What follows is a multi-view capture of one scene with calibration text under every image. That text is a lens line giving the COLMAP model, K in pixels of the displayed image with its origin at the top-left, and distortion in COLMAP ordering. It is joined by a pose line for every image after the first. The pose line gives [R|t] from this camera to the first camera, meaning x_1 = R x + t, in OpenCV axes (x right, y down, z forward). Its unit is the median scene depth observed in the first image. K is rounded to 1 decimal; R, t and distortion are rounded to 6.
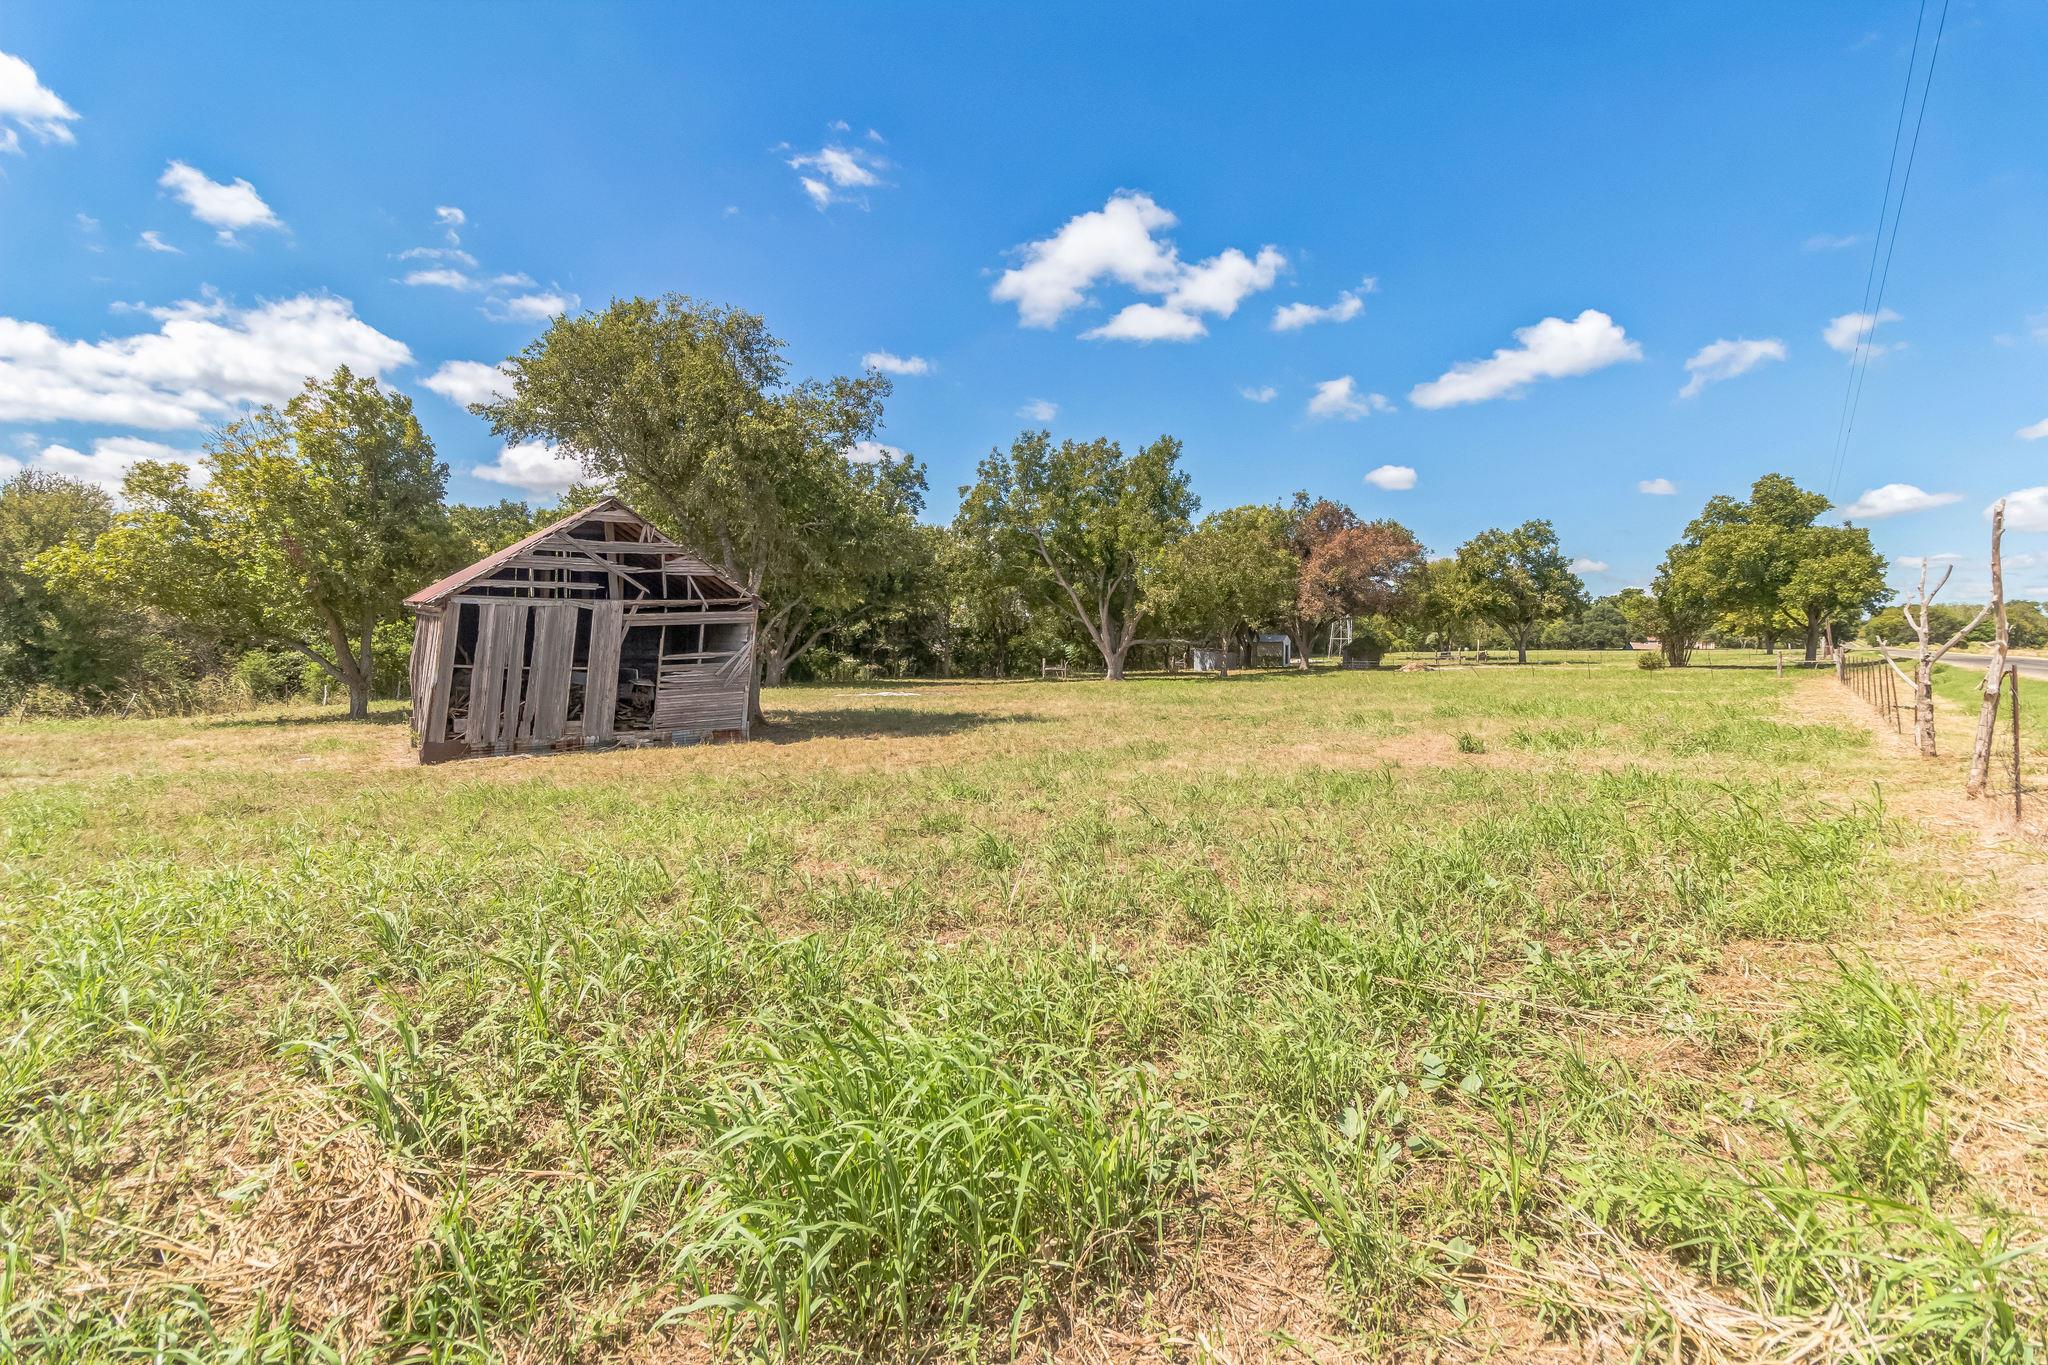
lens RADIAL K [[937.5, 0, 1028.4], [0, 937.5, 672.2], [0, 0, 1]] dist [0.002180, 0.000657]
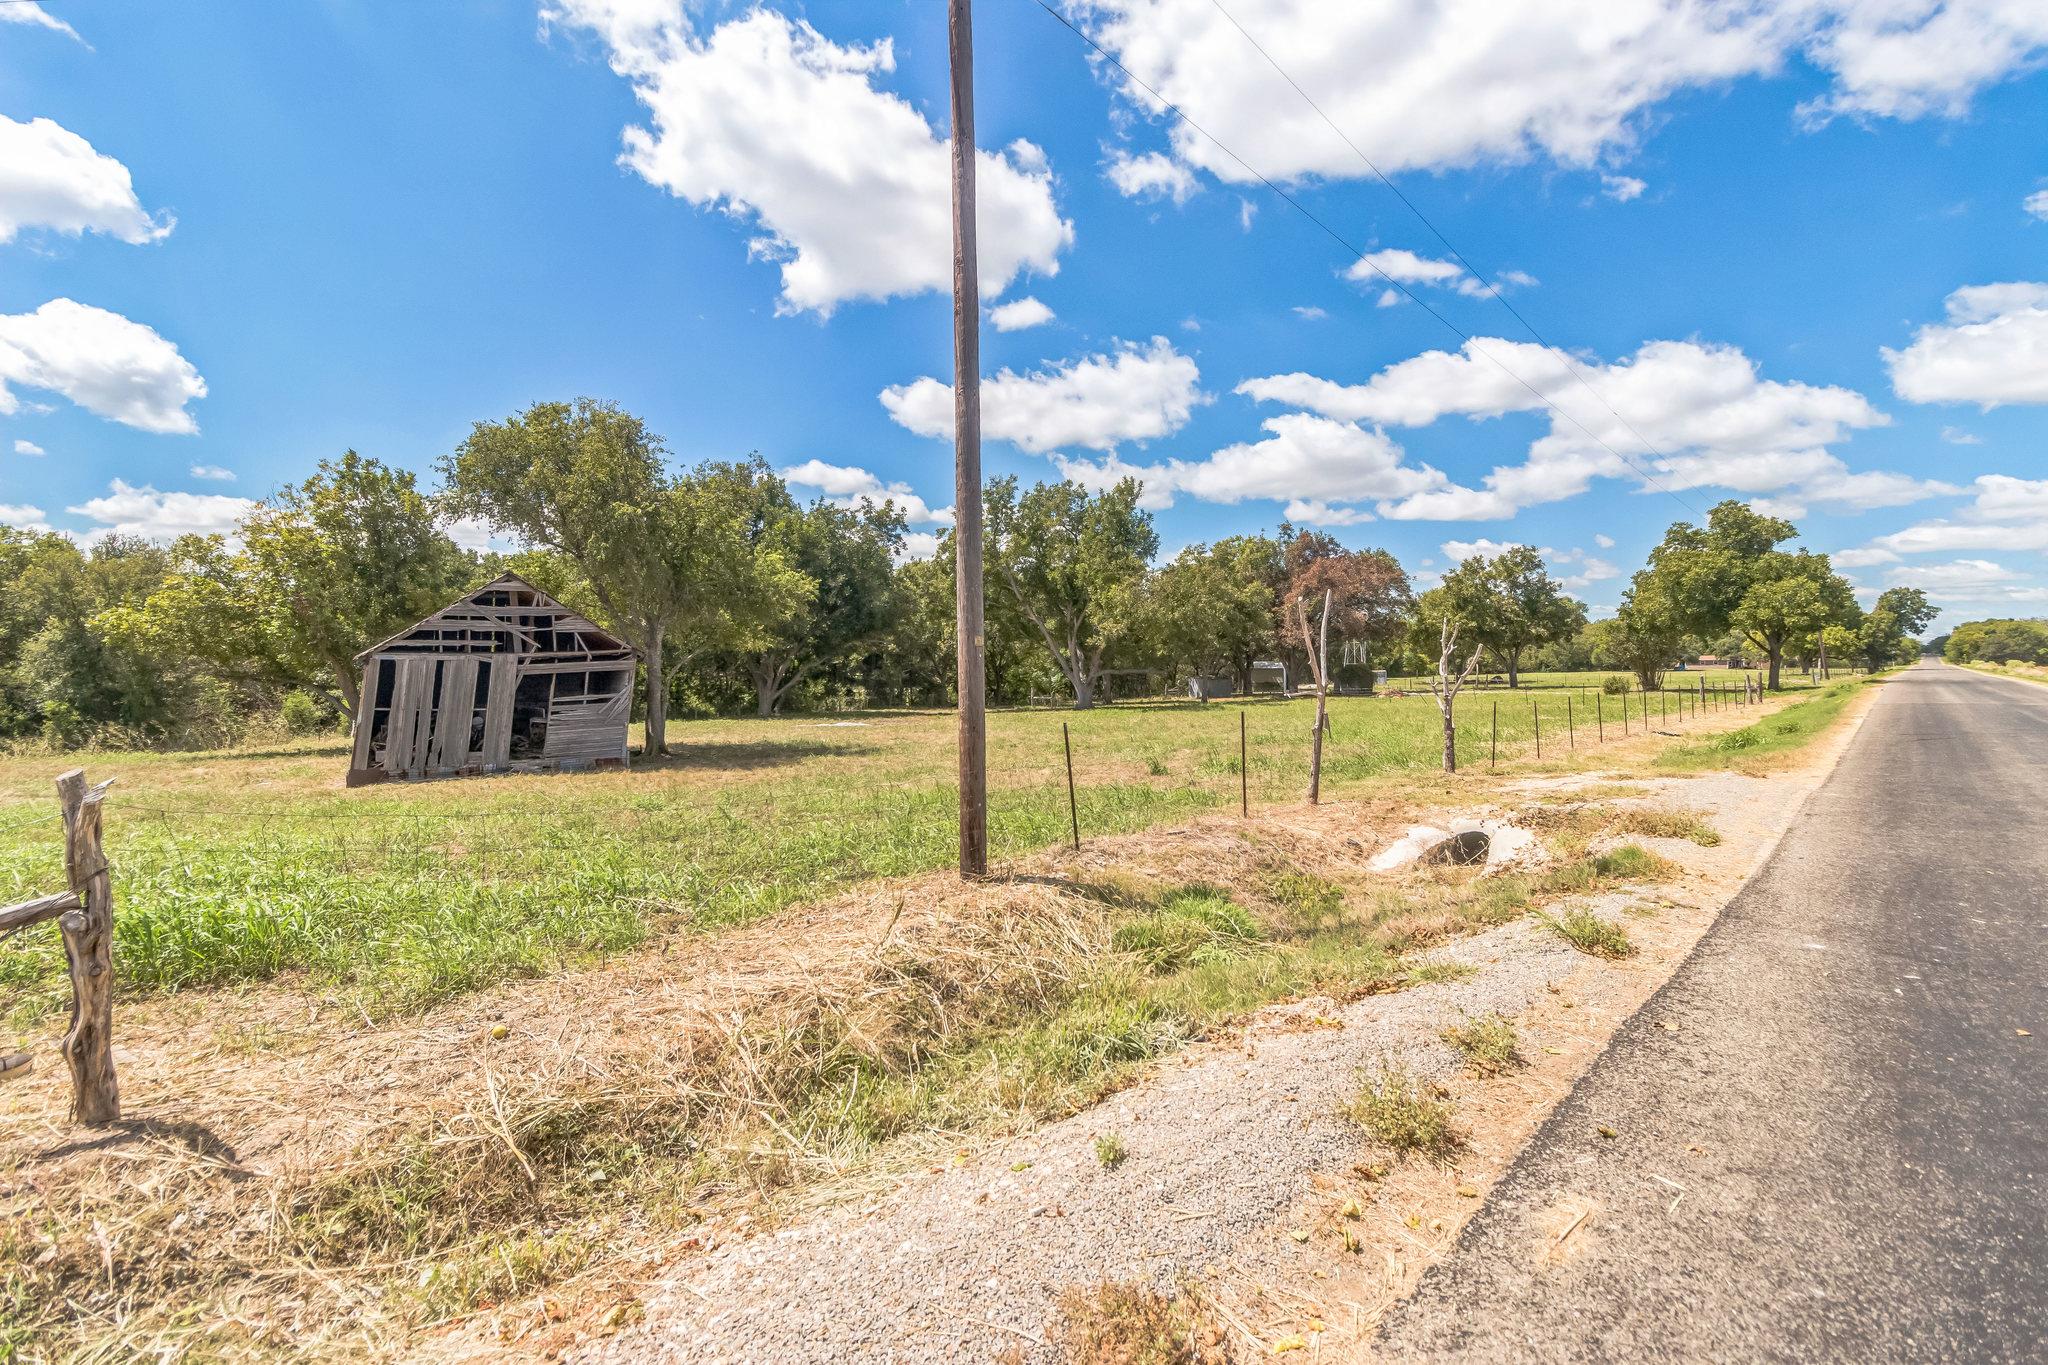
lens RADIAL K [[937.5, 0, 1024.0], [0, 937.5, 666.9], [0, 0, 1]] dist [0.002180, 0.000657]
pose [[0.998067, -0.010760, -0.061202, 0.182595], [0.008713, 0.999397, -0.033626, -0.007162], [0.061526, 0.033027, 0.997559, -0.112554]]
